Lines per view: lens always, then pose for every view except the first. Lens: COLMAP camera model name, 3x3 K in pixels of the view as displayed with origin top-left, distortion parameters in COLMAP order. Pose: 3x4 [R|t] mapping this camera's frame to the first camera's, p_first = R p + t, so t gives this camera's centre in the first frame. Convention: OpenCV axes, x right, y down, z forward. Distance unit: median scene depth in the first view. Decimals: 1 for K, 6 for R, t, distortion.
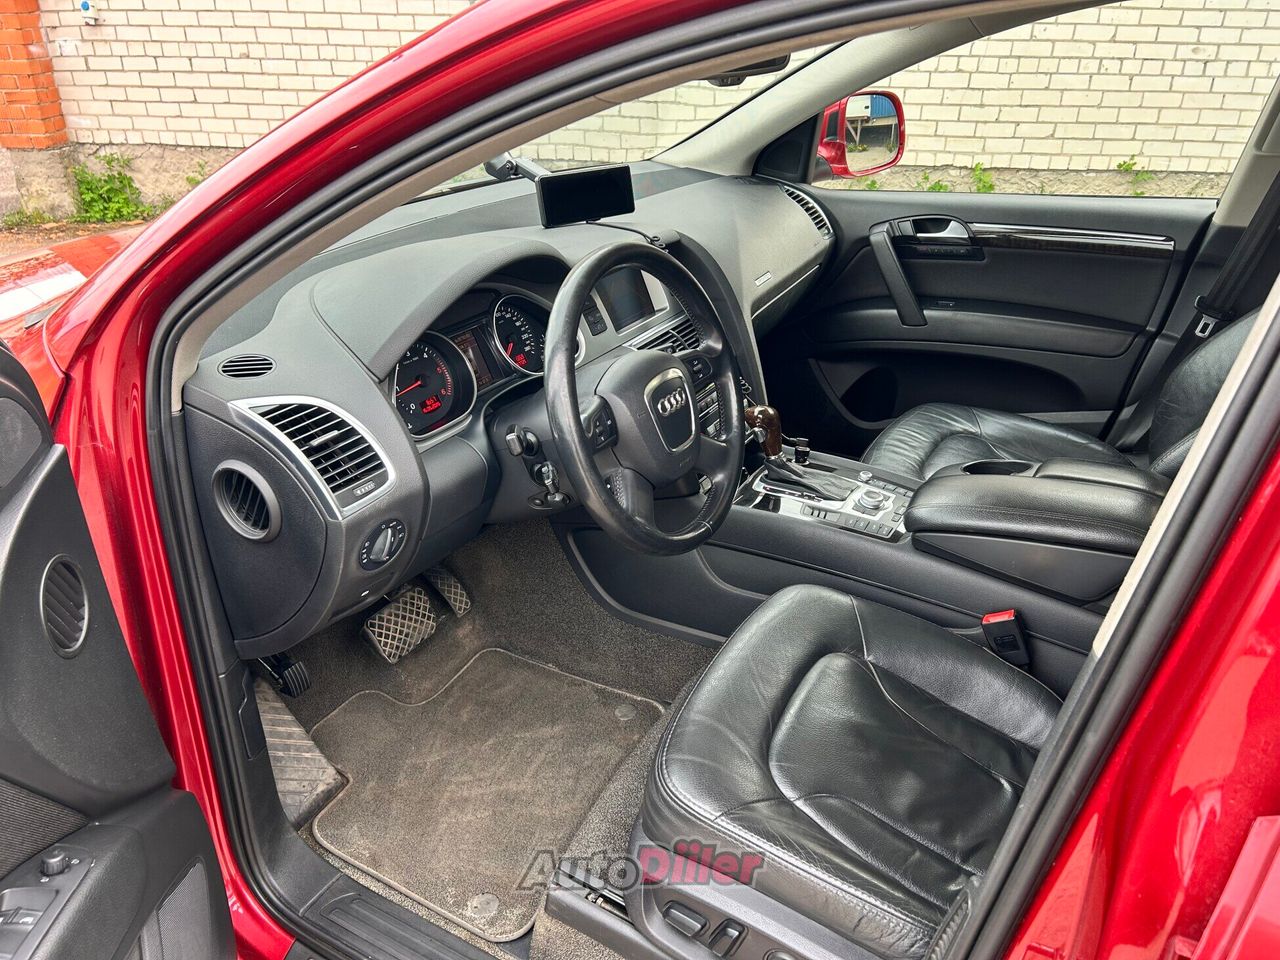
lens RADIAL K [[971.0, 0, 638.1], [0, 971.0, 475.7], [0, 0, 1]] dist [0.055037, -0.061818]
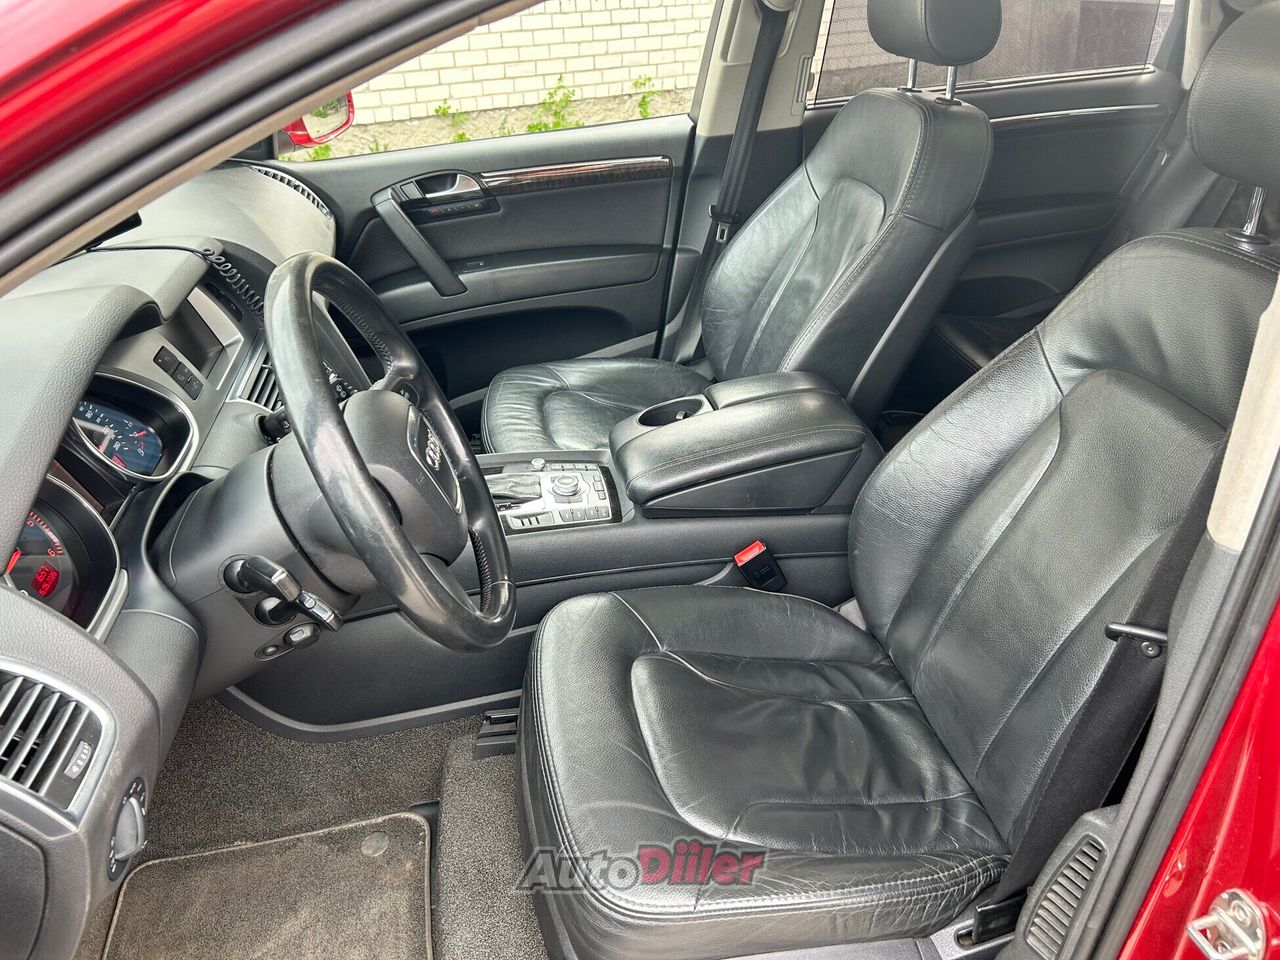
lens RADIAL K [[968.3, 0, 645.5], [0, 968.3, 482.5], [0, 0, 1]] dist [0.048515, -0.055392]
pose [[0.761605, -0.335959, 0.554157, -0.154238], [0.313745, 0.939380, 0.138307, -0.061066], [-0.567029, 0.068529, 0.820842, 0.170985]]
